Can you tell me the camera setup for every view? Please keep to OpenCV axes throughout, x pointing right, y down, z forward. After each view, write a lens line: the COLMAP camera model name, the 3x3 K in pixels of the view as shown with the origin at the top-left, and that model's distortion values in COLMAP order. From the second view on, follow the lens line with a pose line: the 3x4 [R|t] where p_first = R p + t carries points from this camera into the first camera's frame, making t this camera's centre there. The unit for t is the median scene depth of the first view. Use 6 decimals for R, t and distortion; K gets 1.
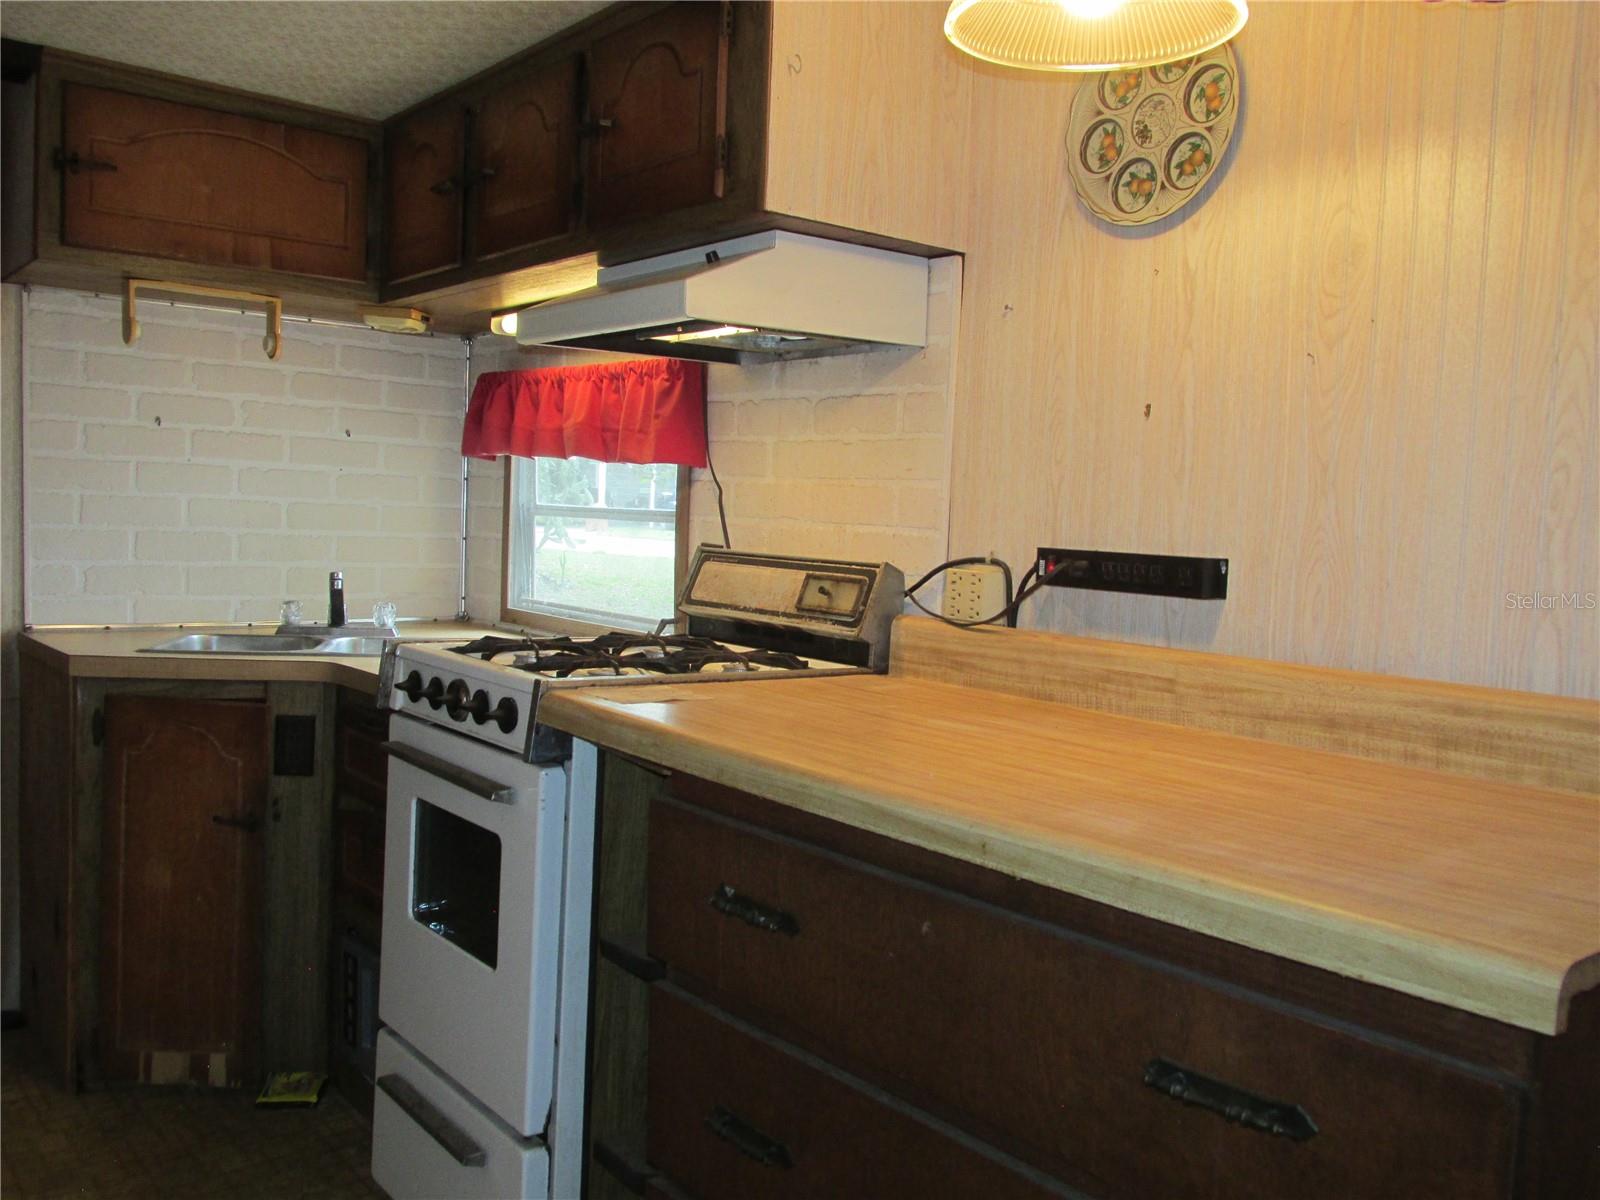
lens RADIAL K [[1355.6, 0, 792.2], [0, 1355.6, 586.2], [0, 0, 1]] dist [-0.017895, 0.005701]
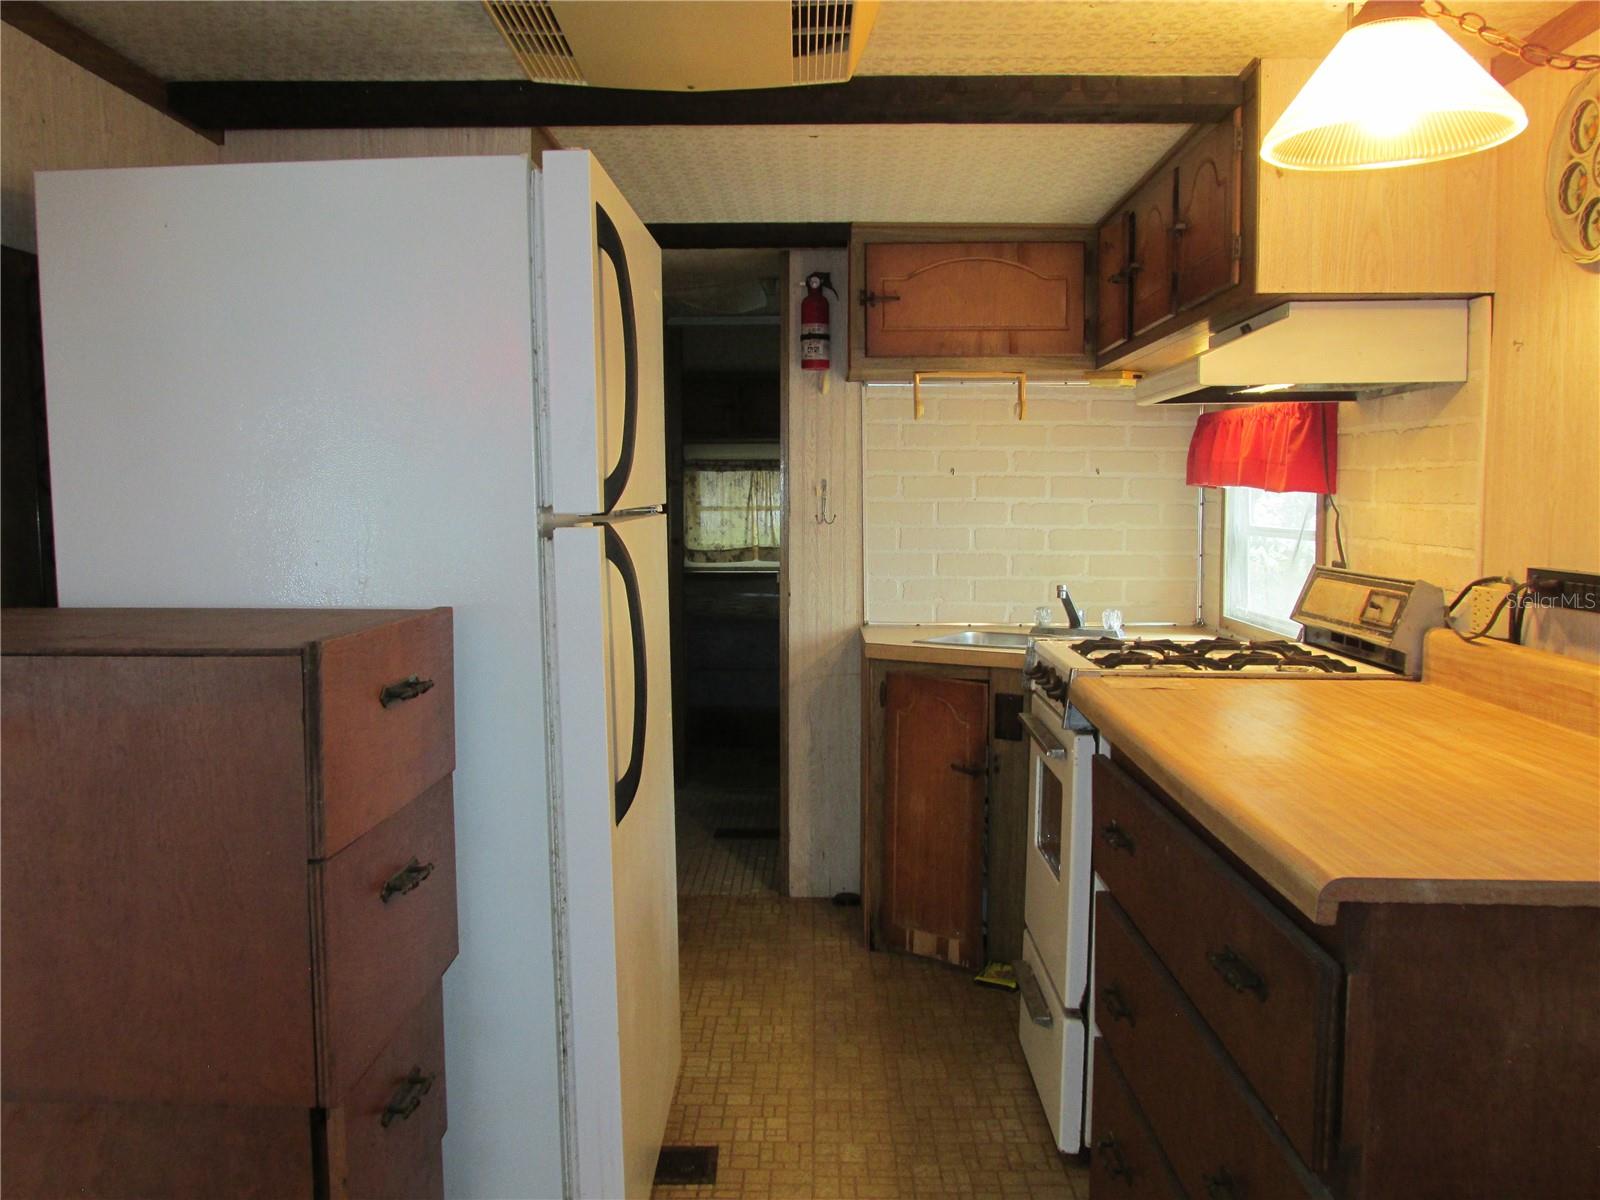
lens RADIAL K [[1355.6, 0, 792.2], [0, 1355.6, 586.2], [0, 0, 1]] dist [-0.017895, 0.005701]
pose [[0.759265, 0.004945, -0.650763, 0.339308], [-0.008006, 0.999966, -0.001742, -0.005837], [0.650733, 0.006533, 0.759279, -0.145940]]
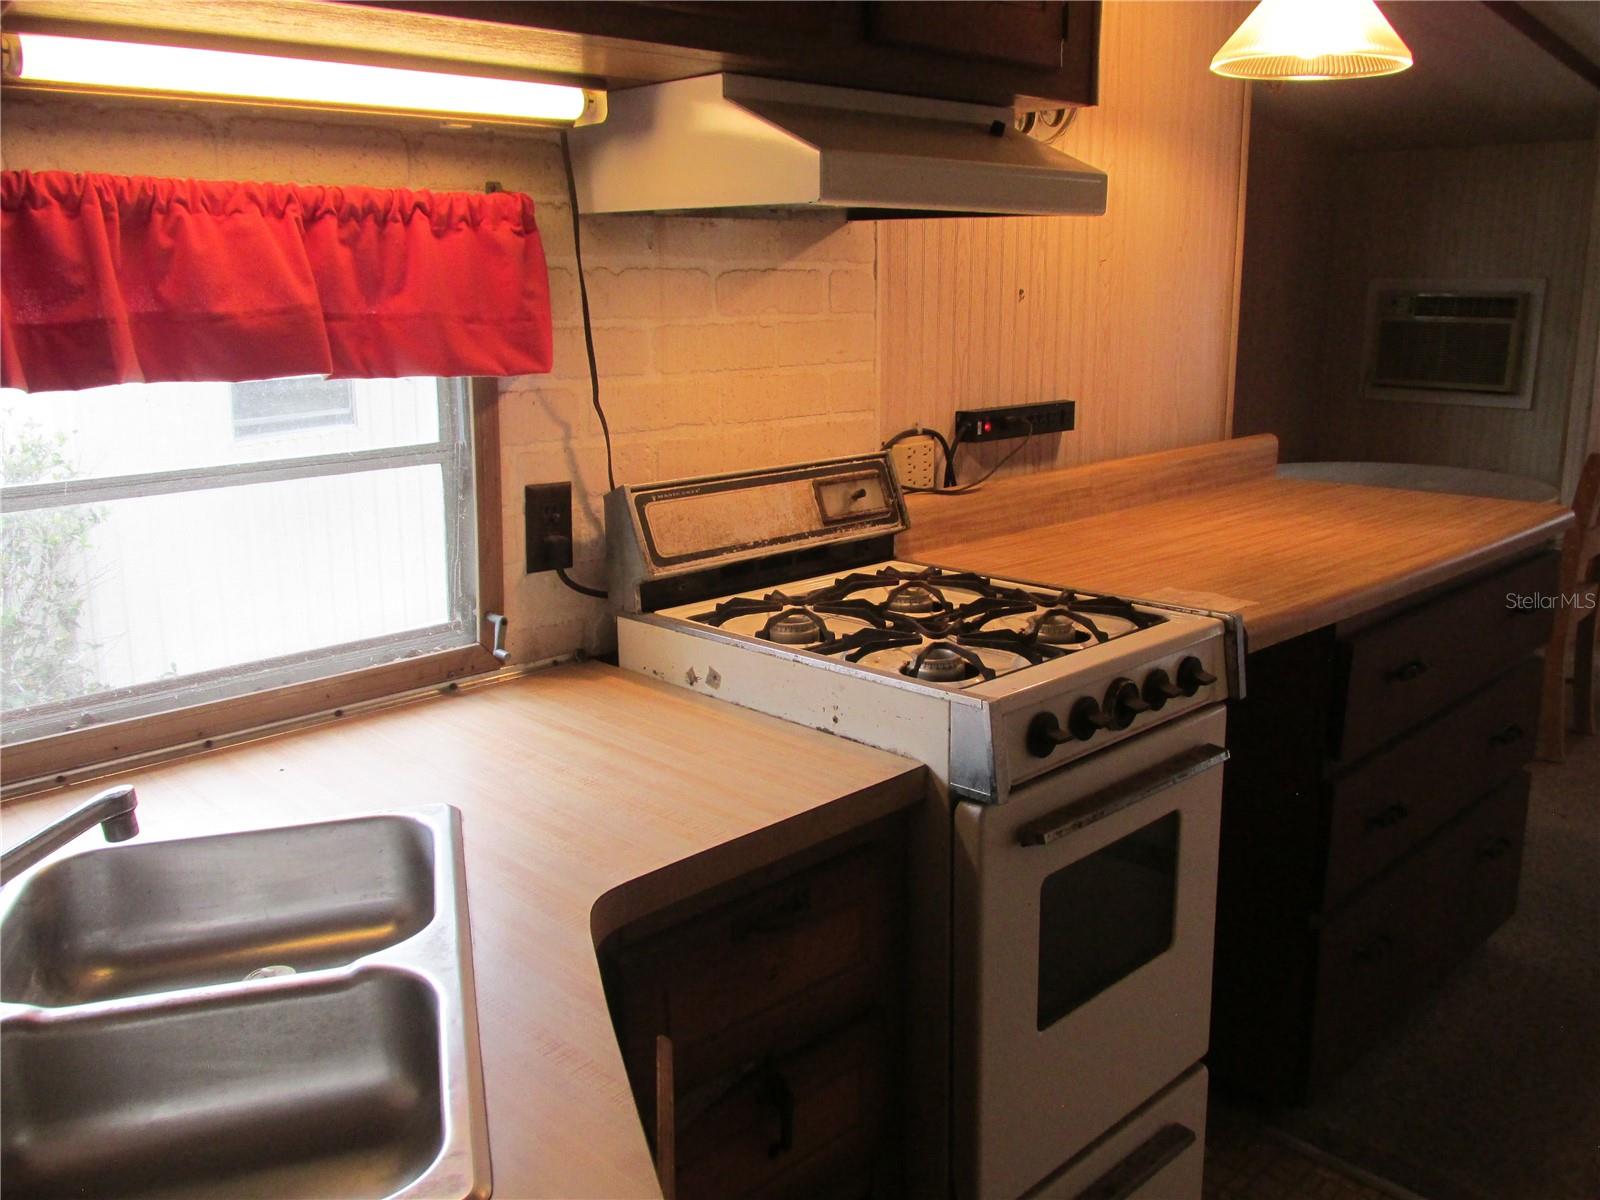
lens RADIAL K [[1295.2, 0, 800.0], [0, 1295.2, 600.0], [0, 0, 1]] dist [-0.006800, 0.000329]
pose [[-0.066591, -0.273861, 0.959461, -0.736967], [0.066783, 0.958216, 0.278141, -0.153897], [-0.995543, 0.082598, -0.045519, 0.953491]]
